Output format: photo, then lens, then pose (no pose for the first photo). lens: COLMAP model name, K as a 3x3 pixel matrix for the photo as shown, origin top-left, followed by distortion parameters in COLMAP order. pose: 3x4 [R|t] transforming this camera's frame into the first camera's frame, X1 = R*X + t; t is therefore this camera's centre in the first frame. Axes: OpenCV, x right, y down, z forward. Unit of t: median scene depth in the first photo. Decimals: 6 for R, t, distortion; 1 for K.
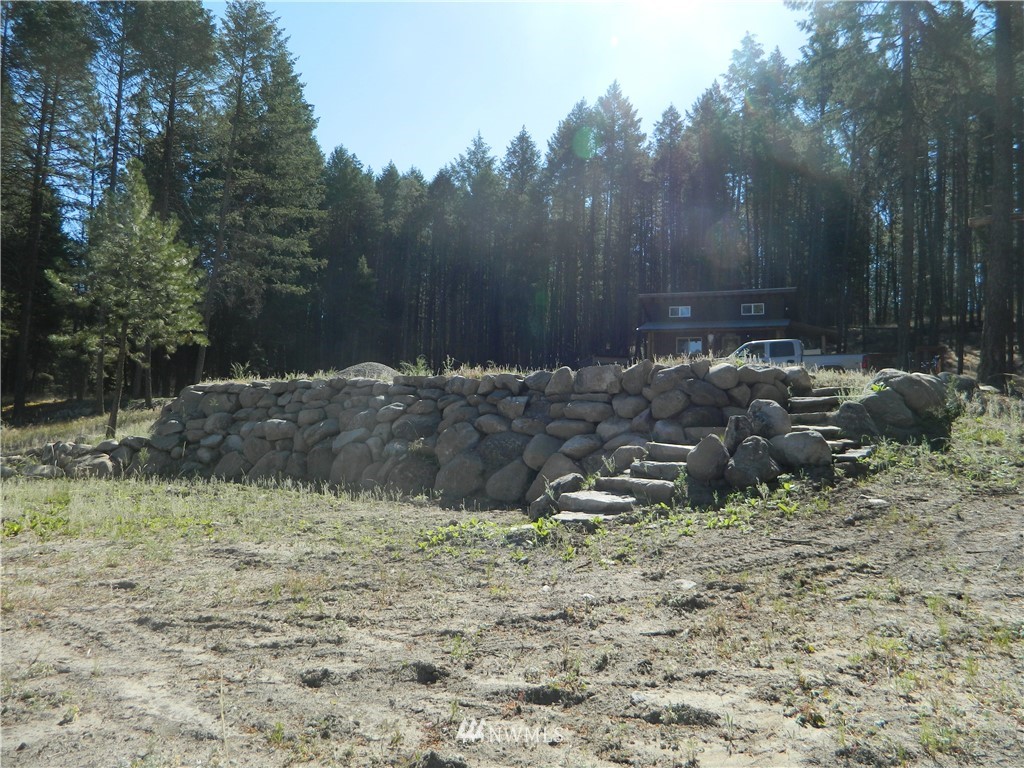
lens RADIAL K [[738.7, 0, 511.9], [0, 738.7, 385.8], [0, 0, 1]] dist [0.002071, -0.000369]
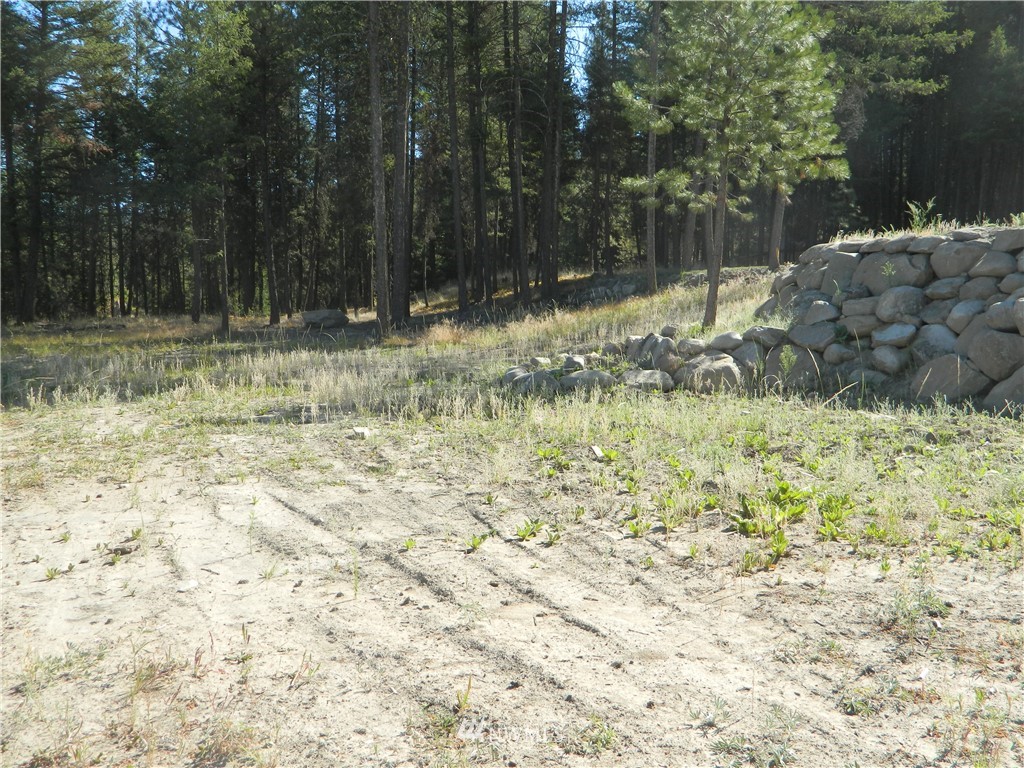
lens RADIAL K [[1038.4, 0, 512.3], [0, 1038.4, 383.8], [0, 0, 1]] dist [0.011469, 0.000000]
pose [[0.836378, 0.032453, -0.547192, -0.195165], [0.036631, 0.992706, 0.114865, 0.006586], [0.546928, -0.116115, 0.829088, 0.133275]]
